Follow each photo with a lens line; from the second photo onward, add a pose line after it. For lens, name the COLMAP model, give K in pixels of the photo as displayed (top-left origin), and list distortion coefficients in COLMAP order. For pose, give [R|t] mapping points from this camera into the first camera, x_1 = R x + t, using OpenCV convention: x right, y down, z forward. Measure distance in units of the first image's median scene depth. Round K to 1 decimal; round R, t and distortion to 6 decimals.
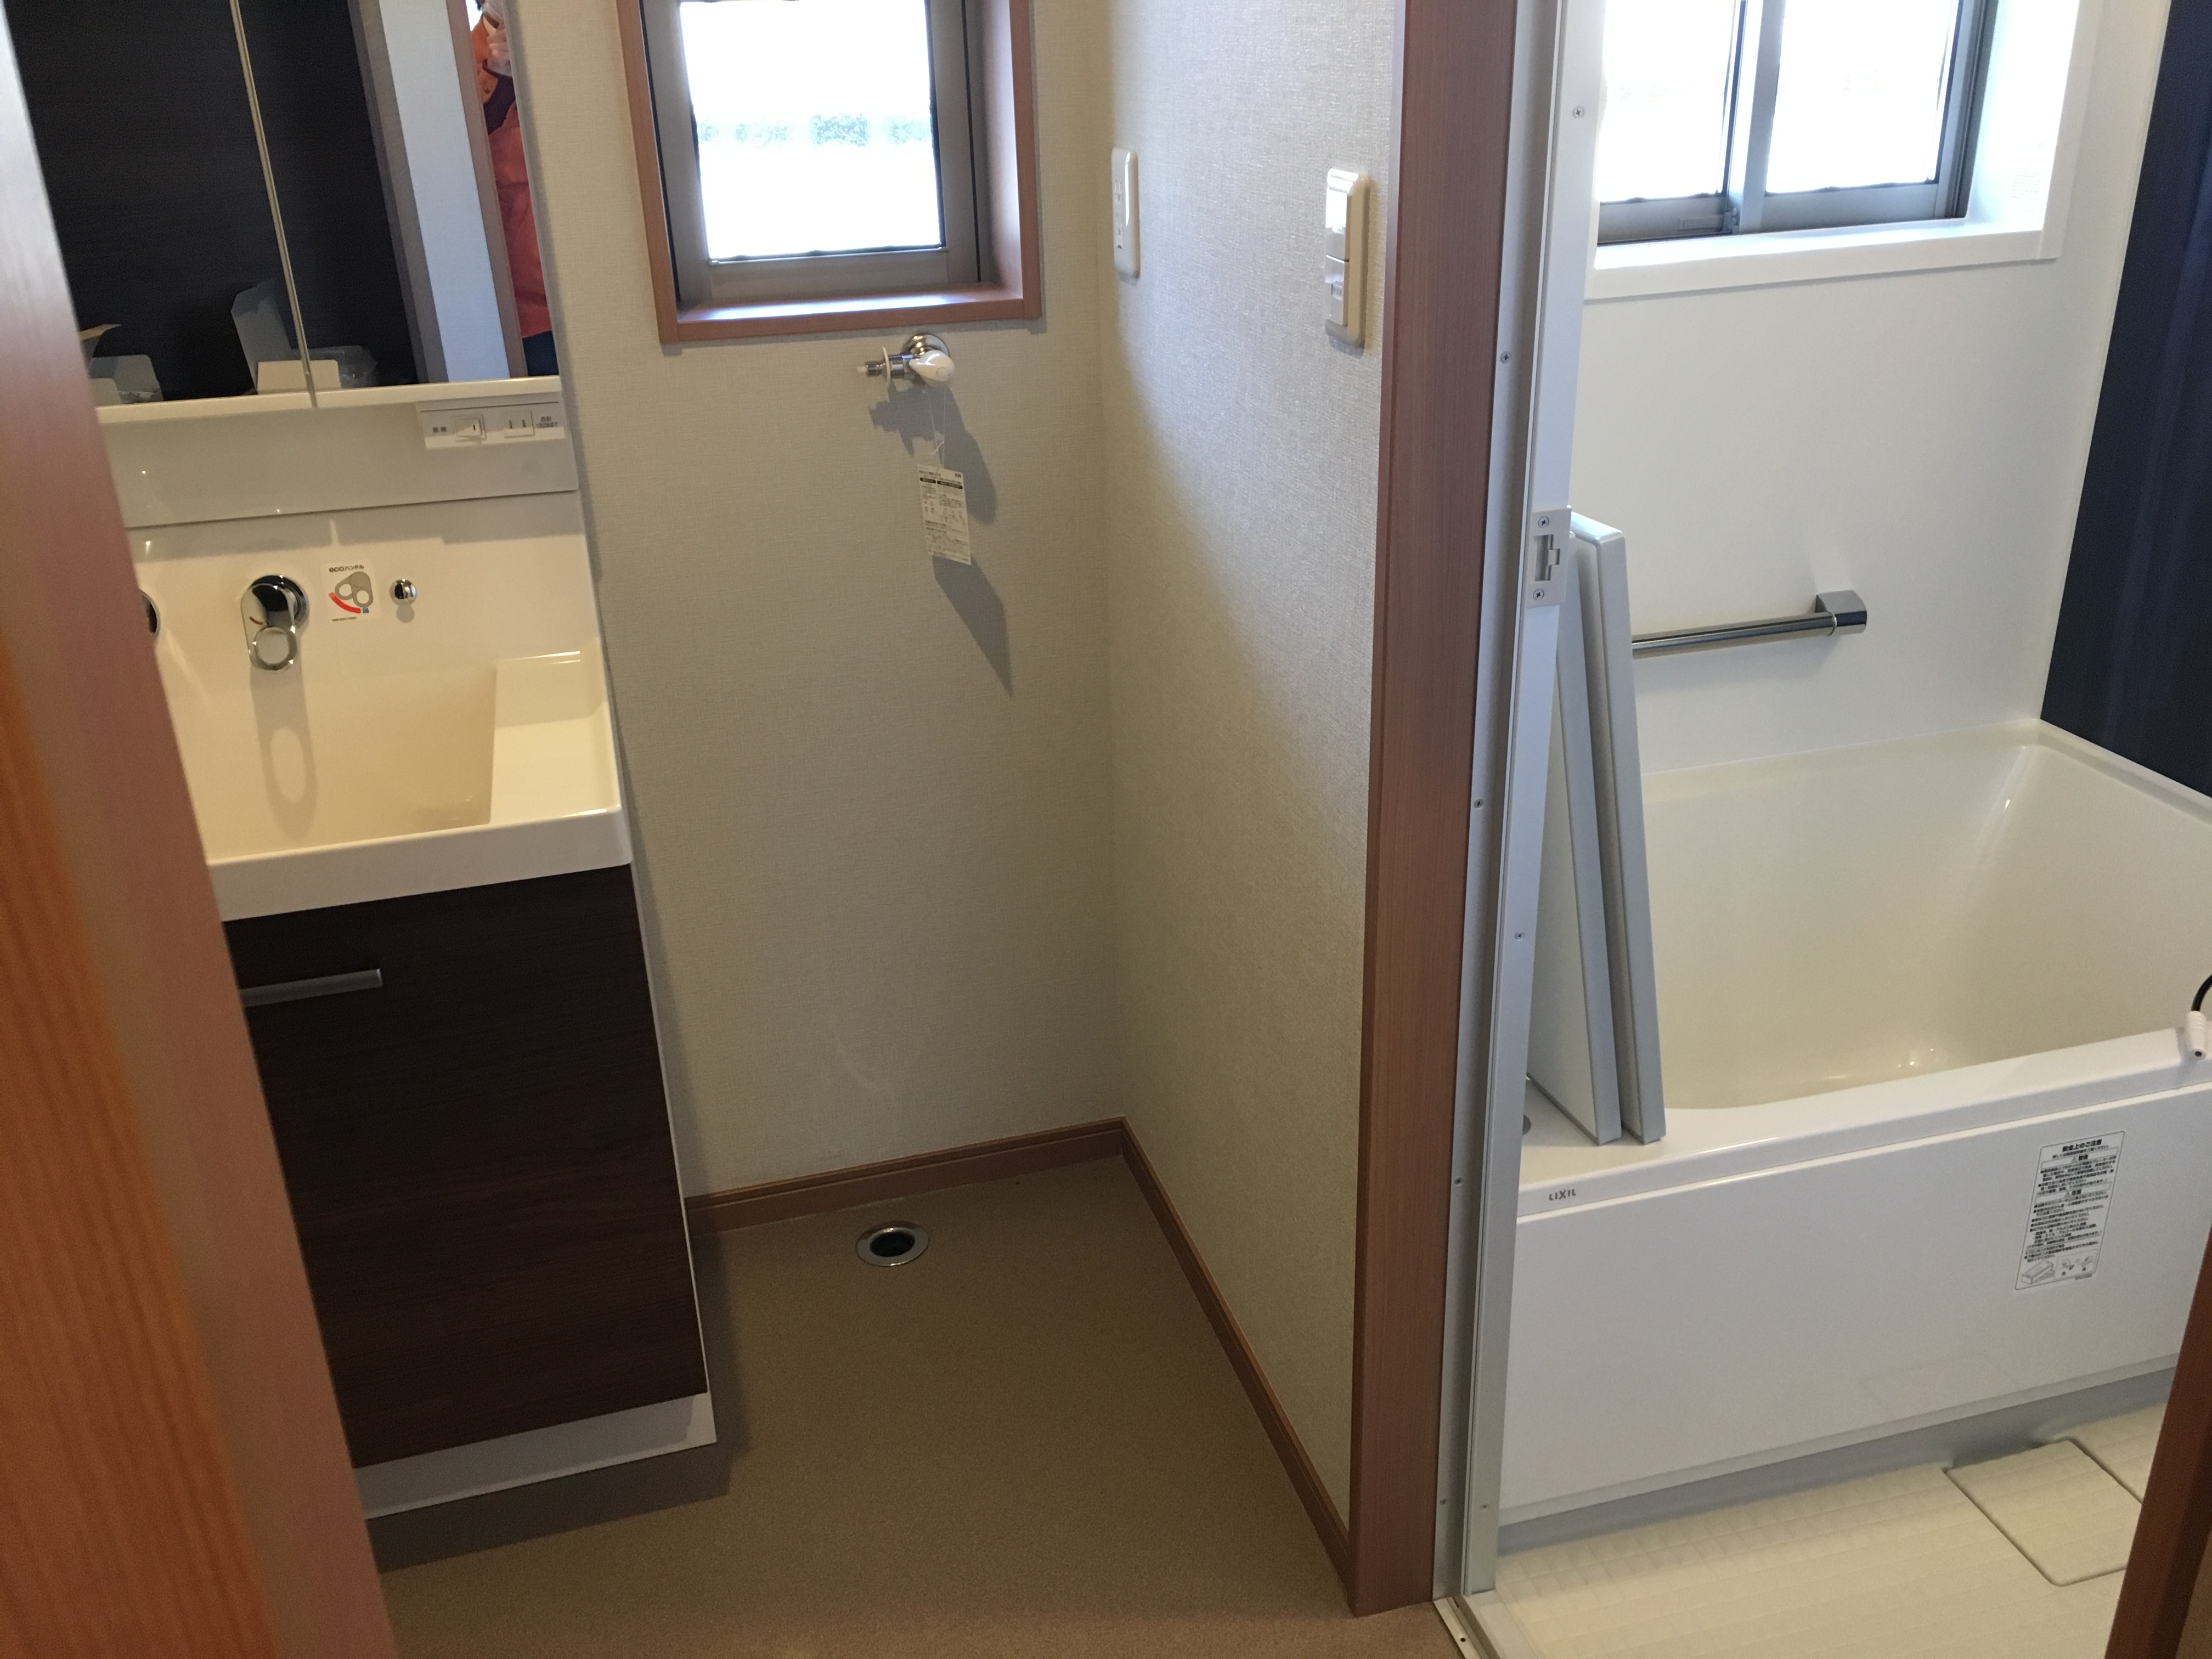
lens RADIAL K [[1866.4, 0, 1103.4], [0, 1866.4, 892.2], [0, 0, 1]] dist [0.073646, -0.096407]
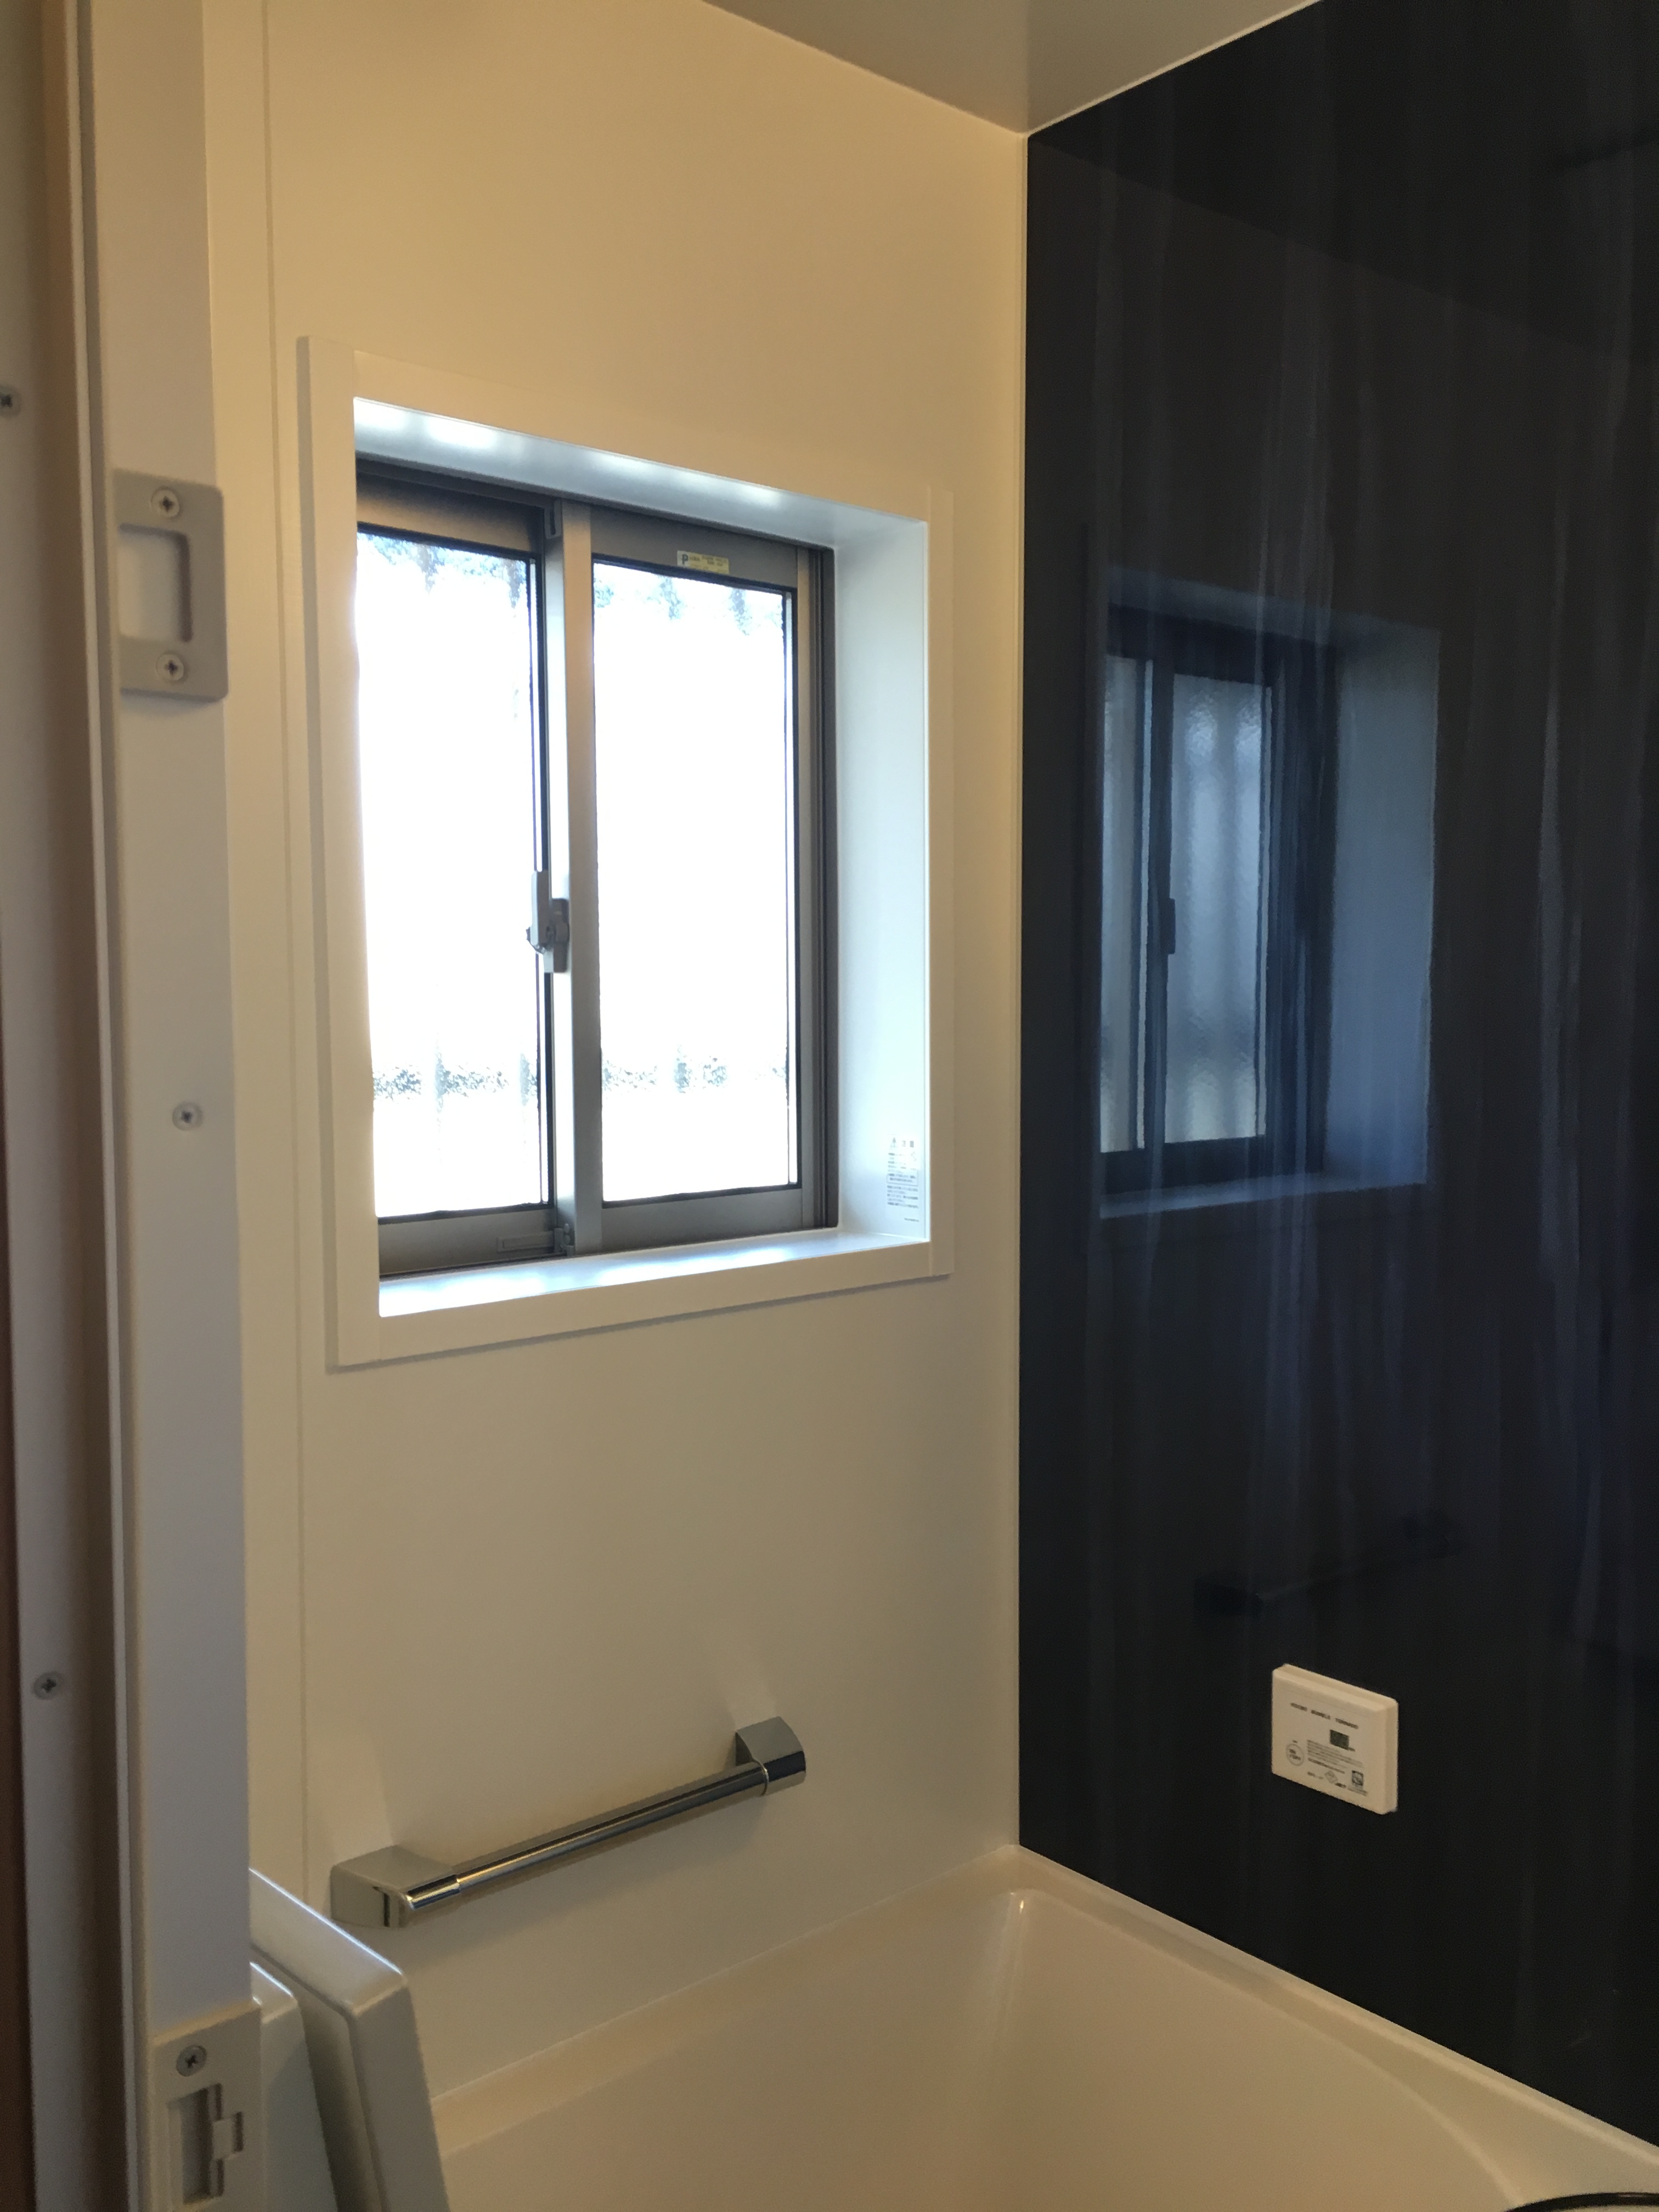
lens RADIAL K [[1866.4, 0, 823.6], [0, 1866.4, 1107.0], [0, 0, 1]] dist [0.073646, -0.096407]
pose [[0.904099, 0.010130, 0.427202, 0.105843], [0.151092, 0.927564, -0.341753, -0.131662], [-0.399719, 0.373526, 0.837080, 0.311688]]
